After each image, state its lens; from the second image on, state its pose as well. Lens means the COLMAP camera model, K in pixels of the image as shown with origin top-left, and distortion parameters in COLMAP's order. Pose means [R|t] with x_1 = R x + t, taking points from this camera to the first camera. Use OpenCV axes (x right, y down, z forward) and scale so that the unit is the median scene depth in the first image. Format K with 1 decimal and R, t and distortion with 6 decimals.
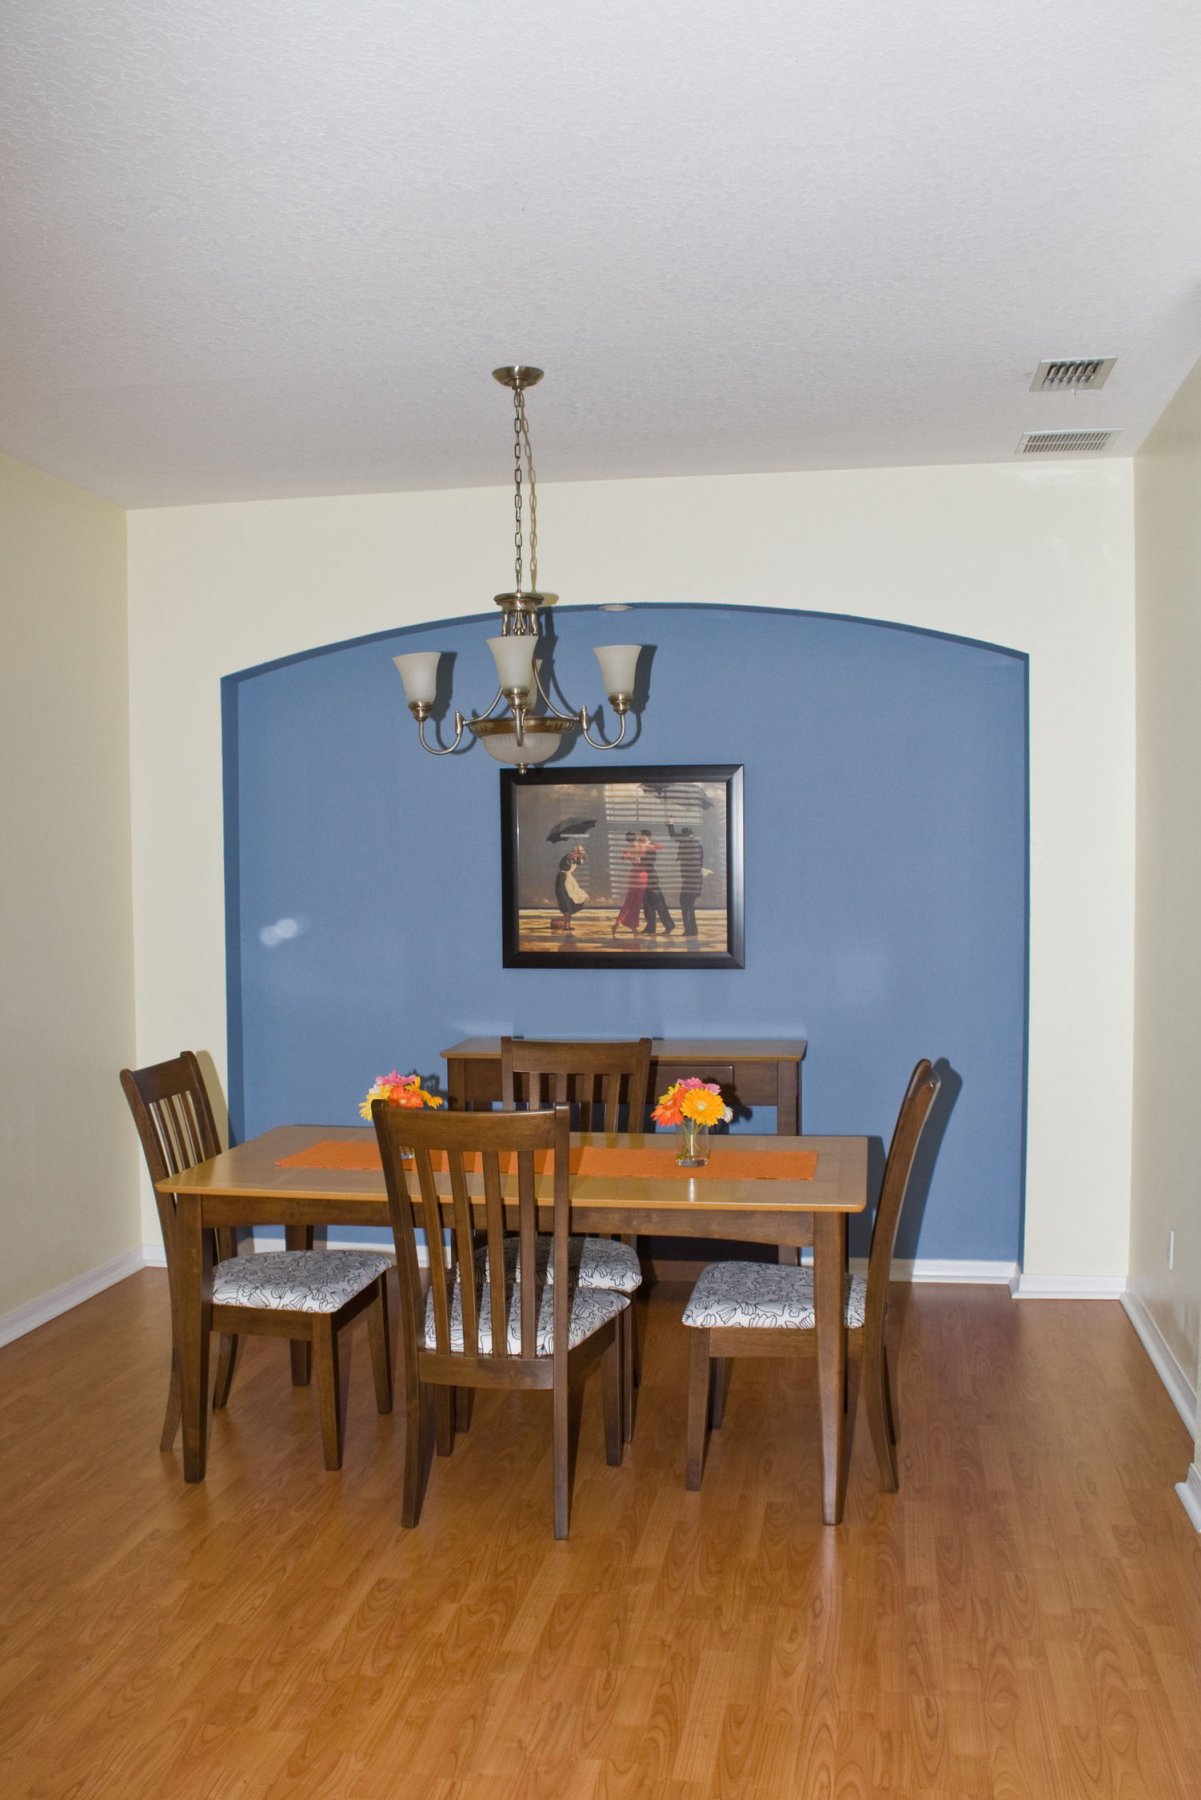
lens RADIAL K [[1663.2, 0, 598.1], [0, 1663.2, 941.9], [0, 0, 1]] dist [-0.150622, 0.006406]
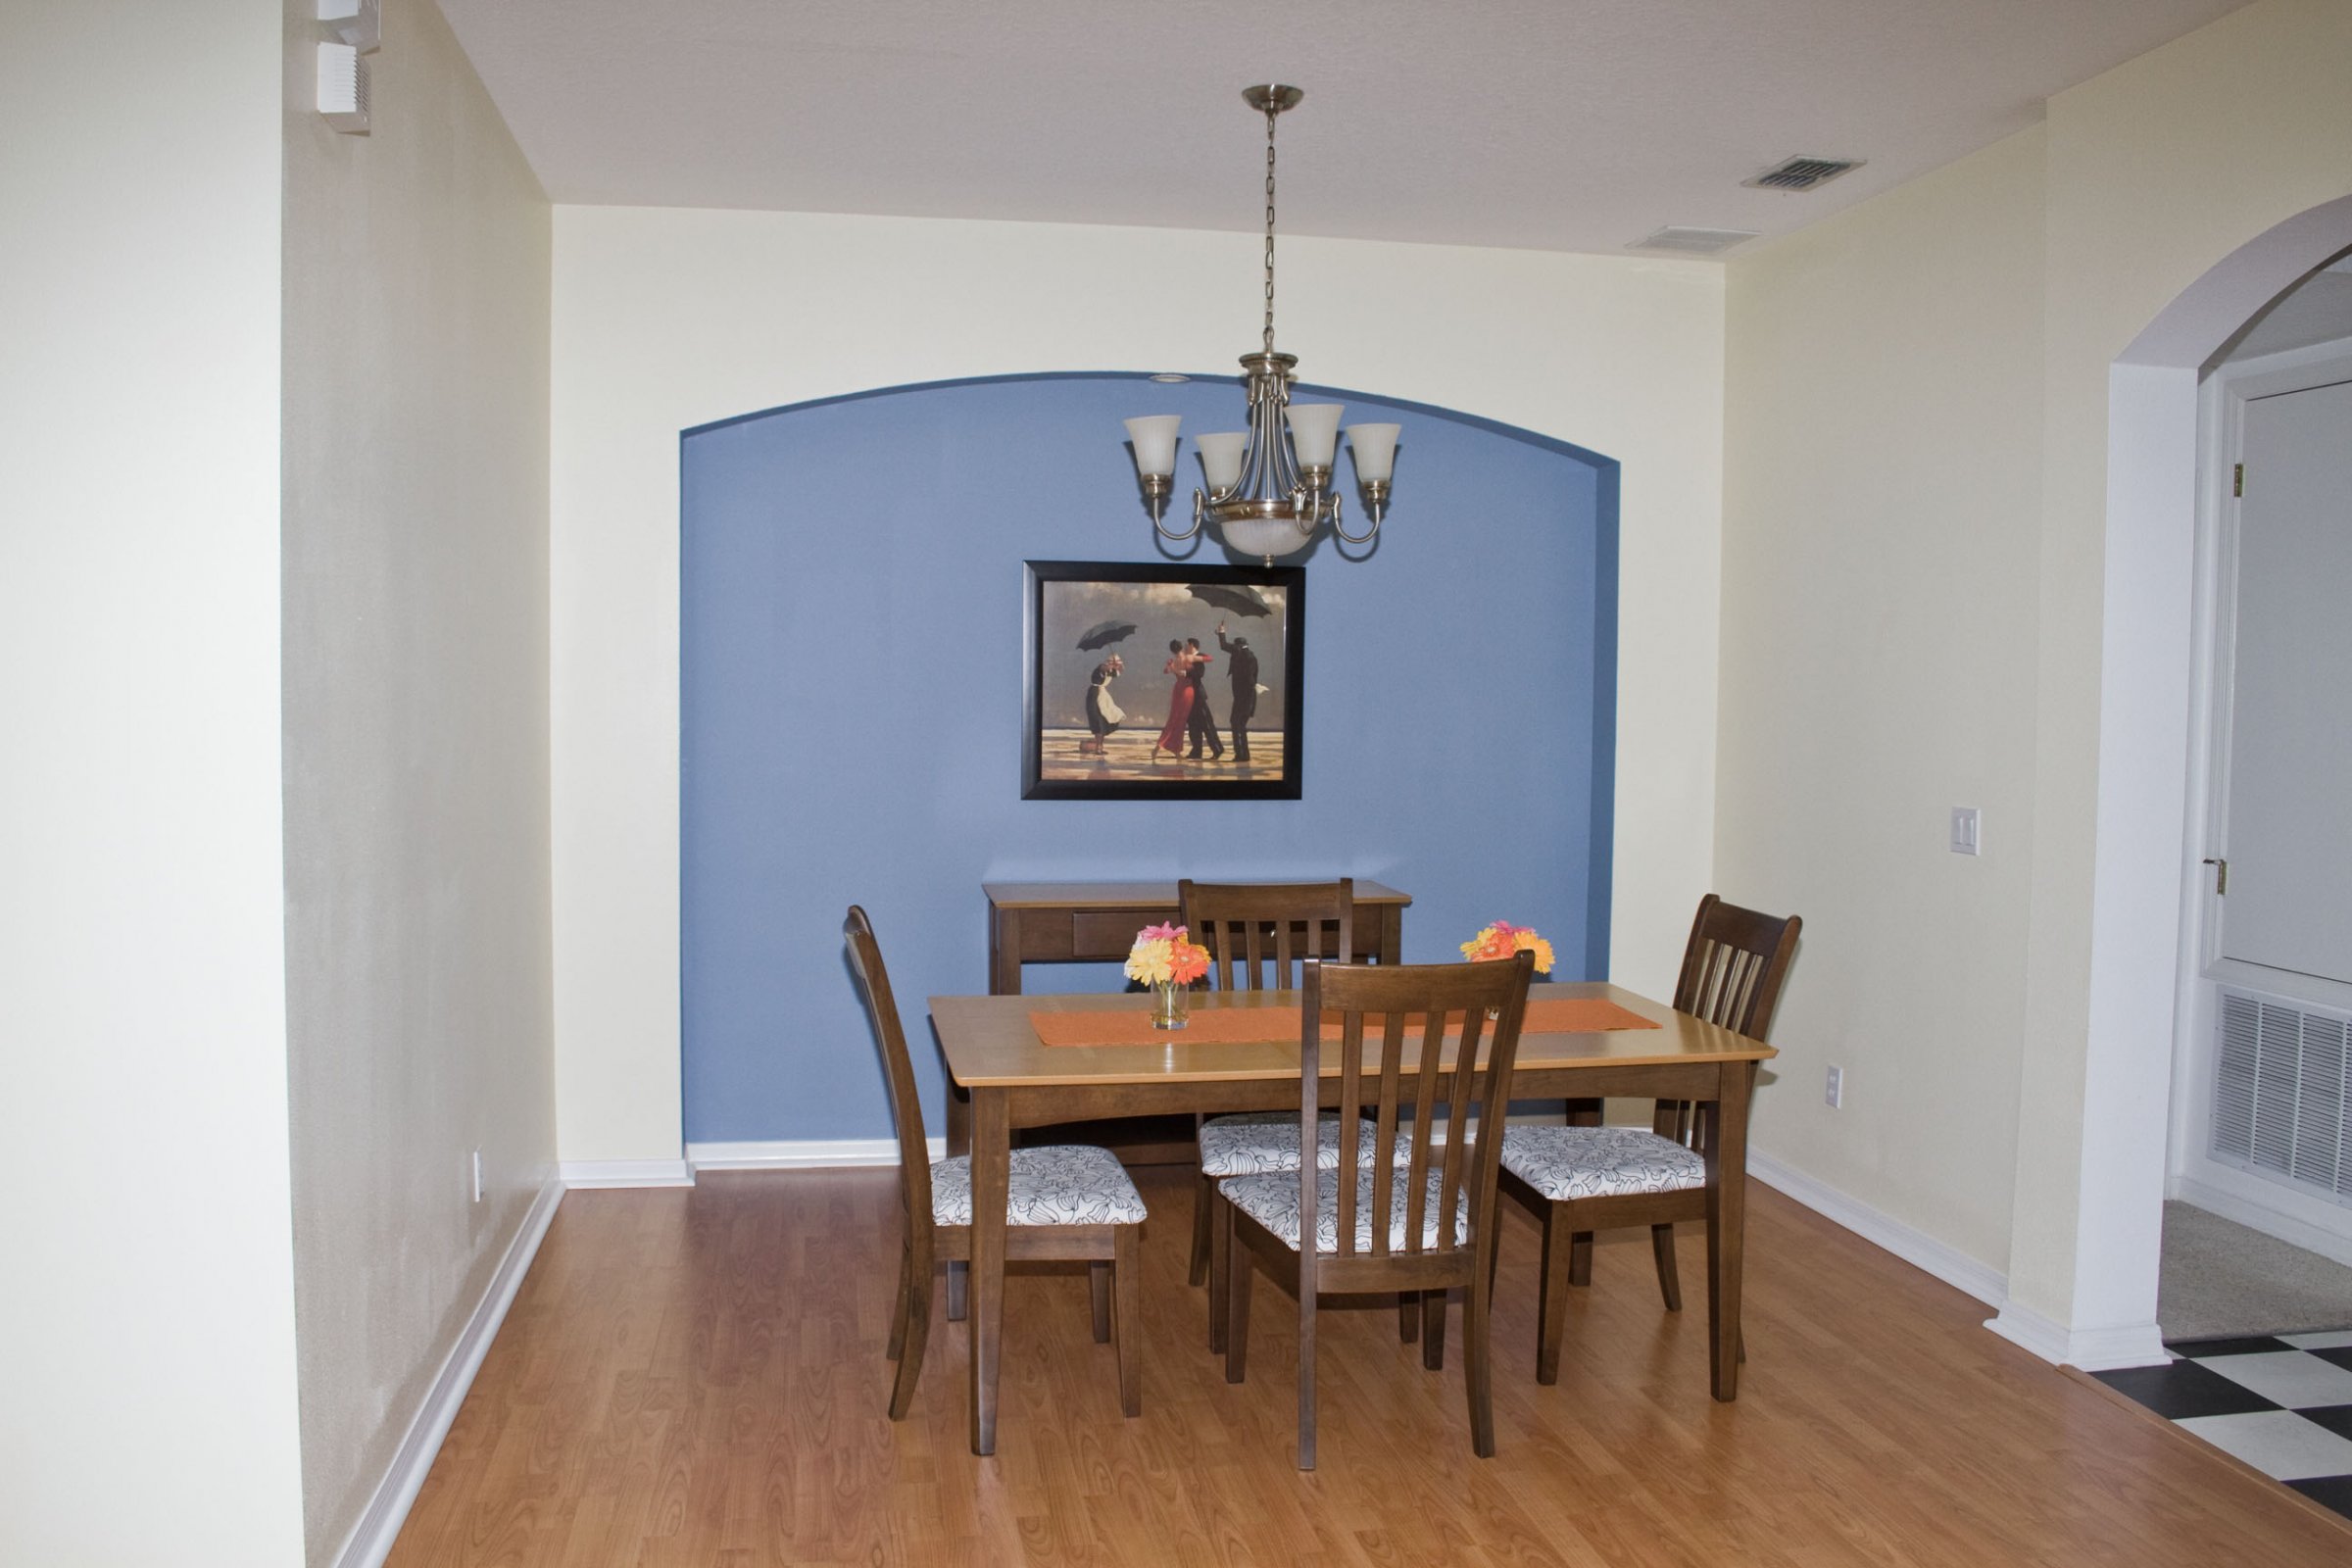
lens RADIAL K [[1877.2, 0, 1176.0], [0, 1877.2, 784.0], [0, 0, 1]] dist [-0.167227, 0.112606]
pose [[0.936853, 0.000447, 0.349723, -0.319399], [-0.002148, 0.999988, 0.004475, 0.003663], [-0.349717, -0.004943, 0.936842, 0.092617]]
